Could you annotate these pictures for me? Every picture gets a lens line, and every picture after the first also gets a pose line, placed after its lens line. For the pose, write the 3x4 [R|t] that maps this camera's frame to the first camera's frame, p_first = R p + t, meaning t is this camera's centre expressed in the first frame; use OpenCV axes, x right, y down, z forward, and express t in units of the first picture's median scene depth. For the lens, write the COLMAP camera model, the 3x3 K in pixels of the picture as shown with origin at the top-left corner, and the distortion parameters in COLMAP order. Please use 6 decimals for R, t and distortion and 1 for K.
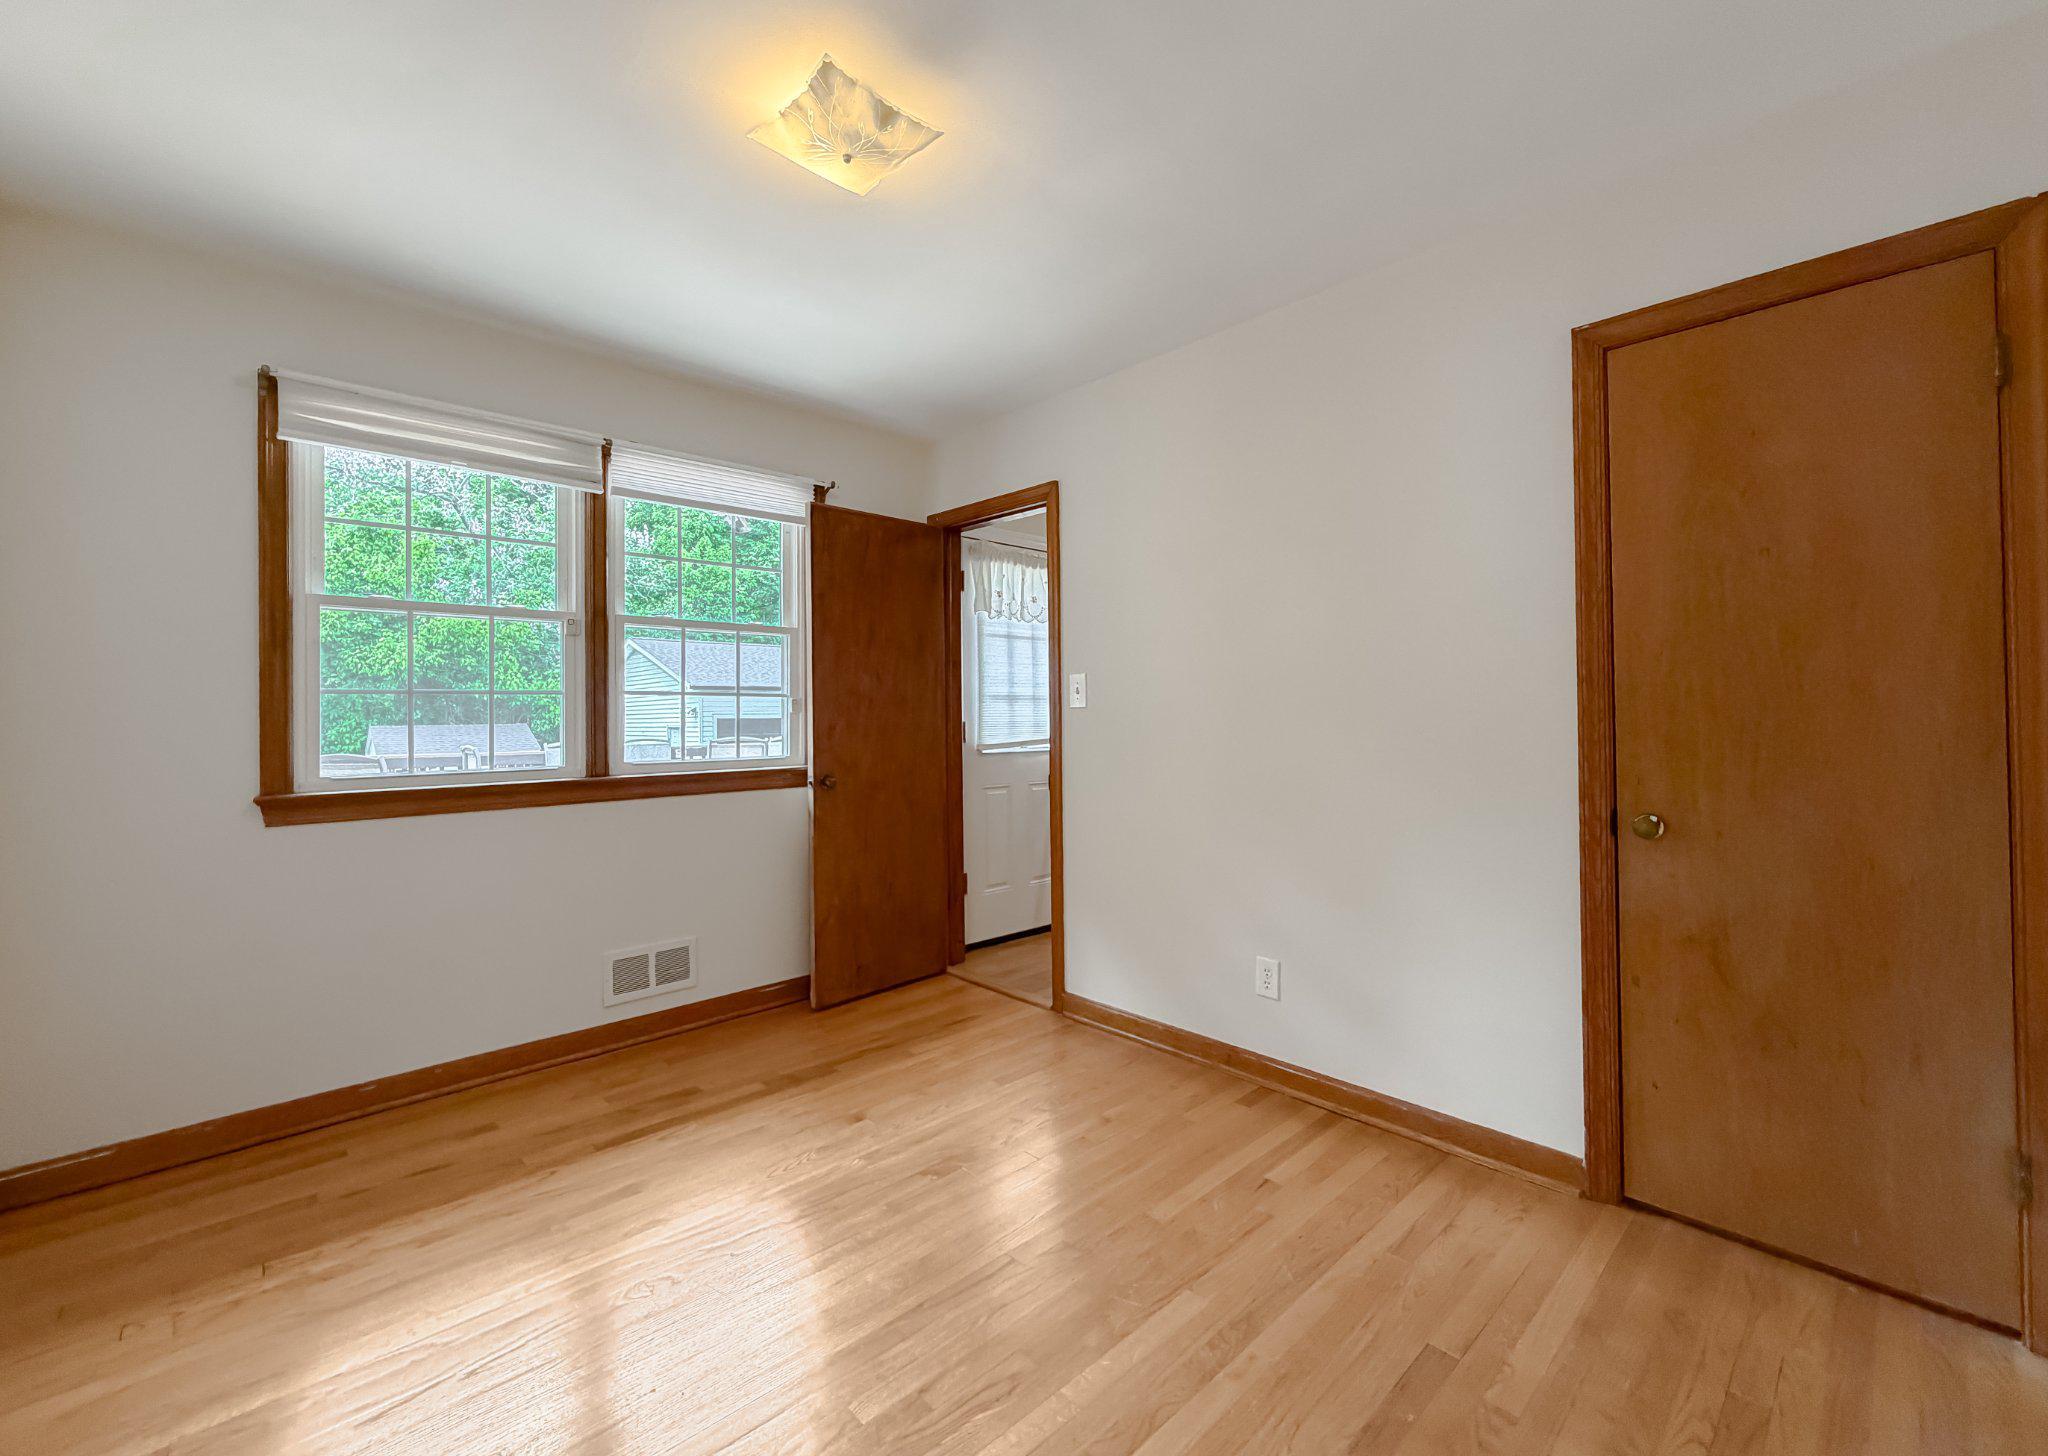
lens RADIAL K [[851.7, 0, 1016.2], [0, 851.7, 715.6], [0, 0, 1]] dist [0.003049, 0.000161]
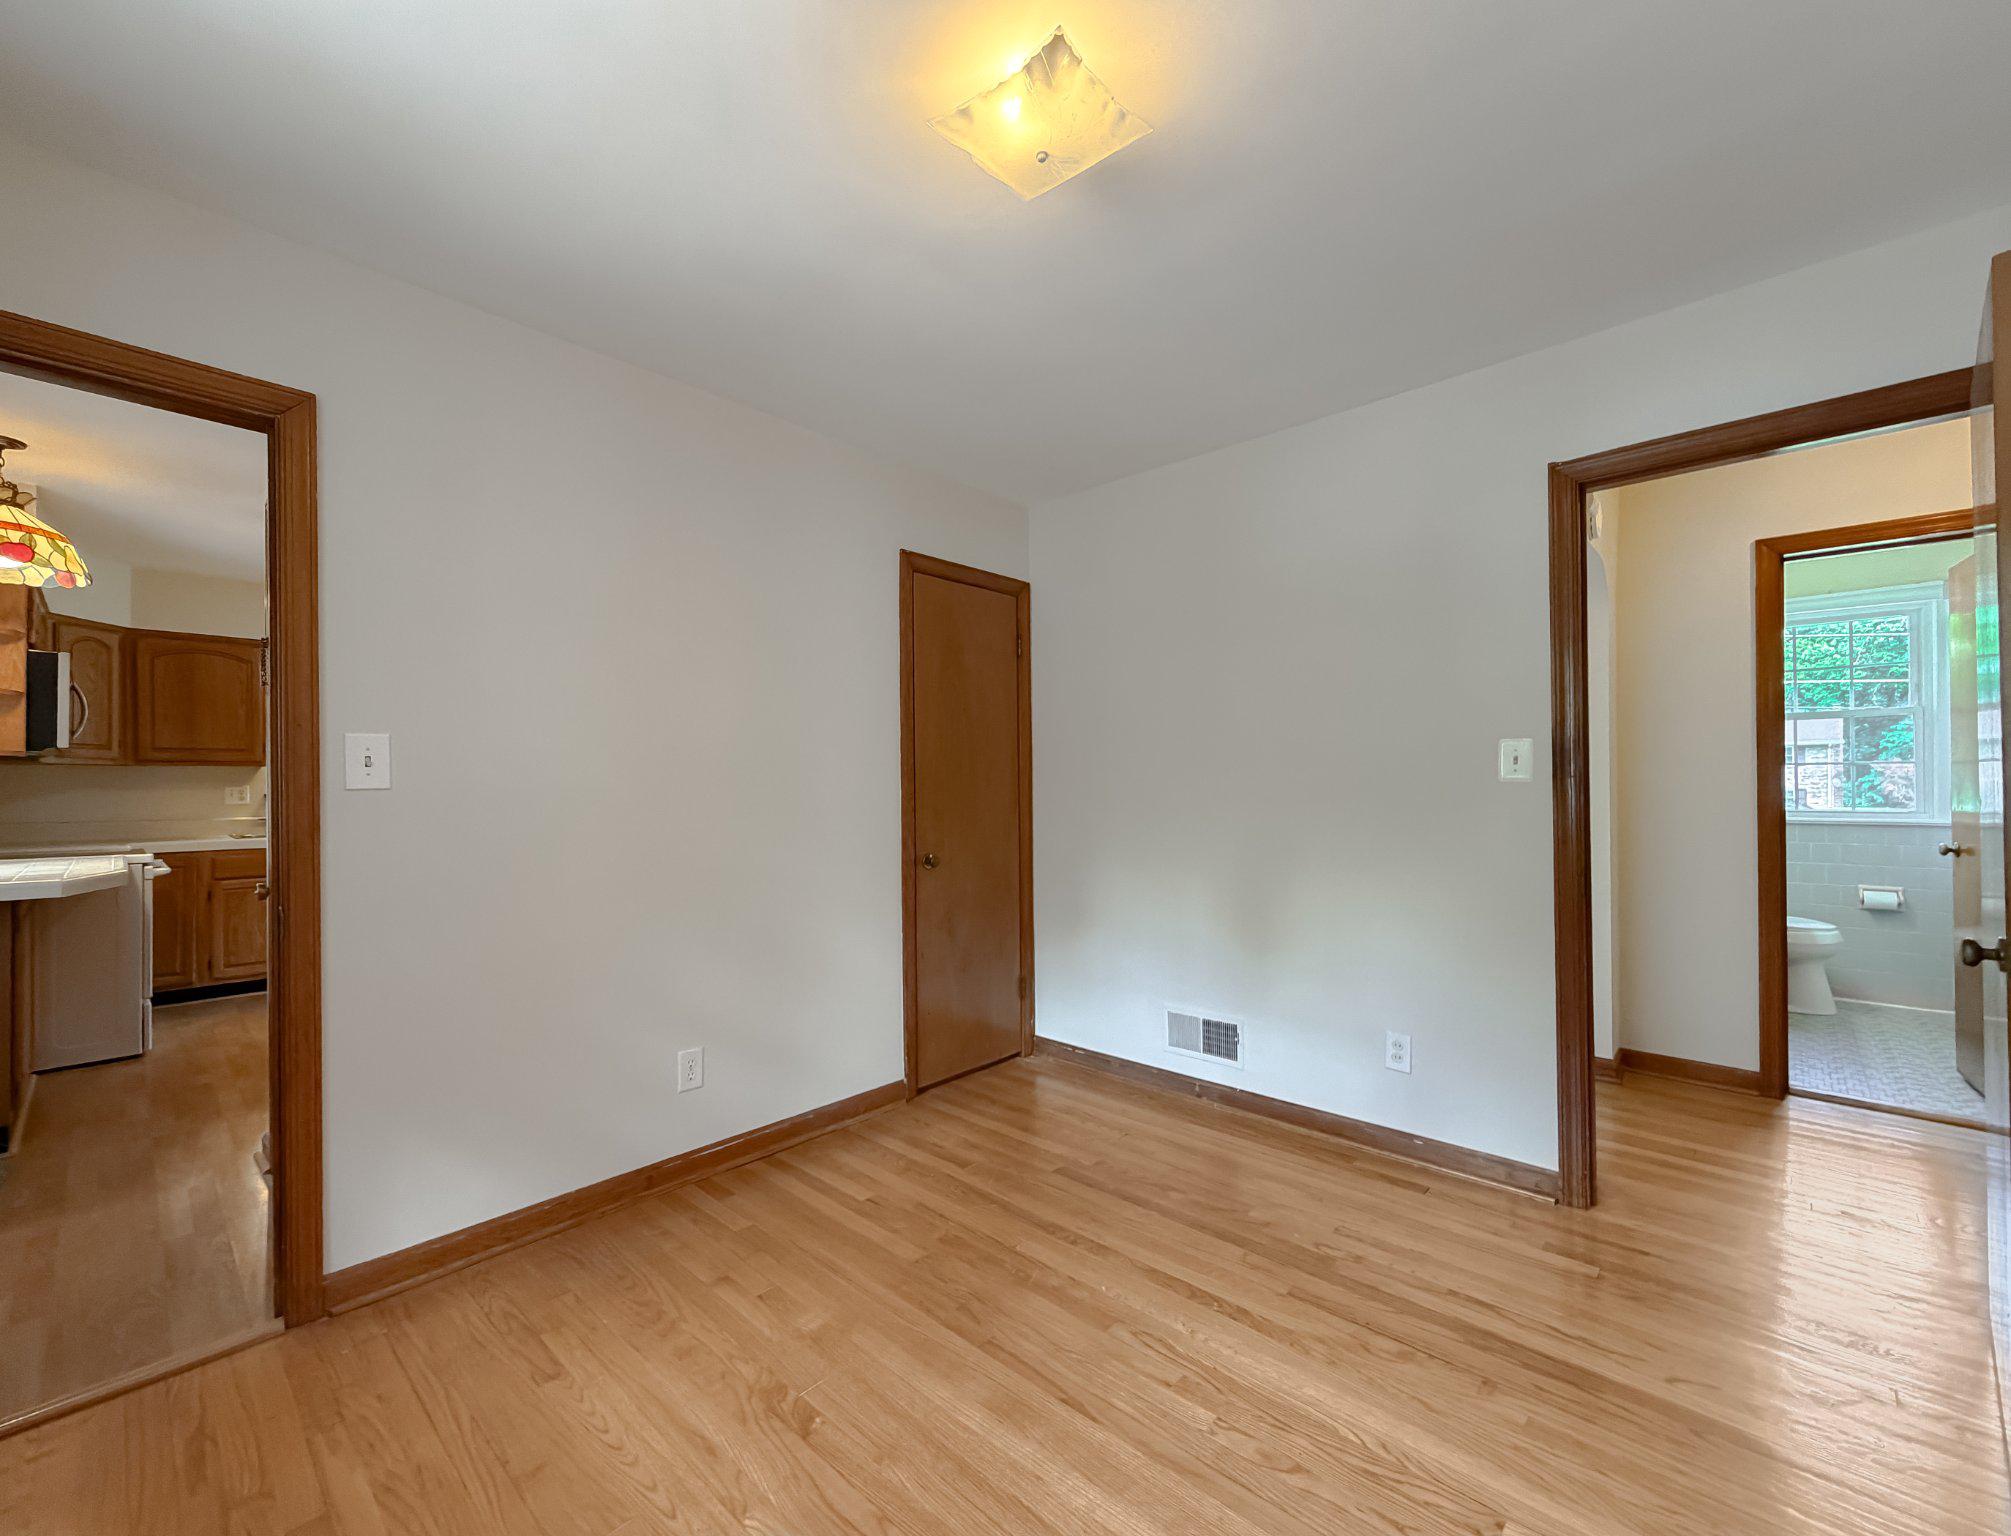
lens RADIAL K [[821.1, 0, 998.2], [0, 821.1, 782.3], [0, 0, 1]] dist [-0.003757, 0.000072]
pose [[-0.073584, 0.021292, 0.997062, -0.867312], [0.011164, 0.999727, -0.020525, 0.008613], [-0.997227, 0.009620, -0.073802, 0.942857]]
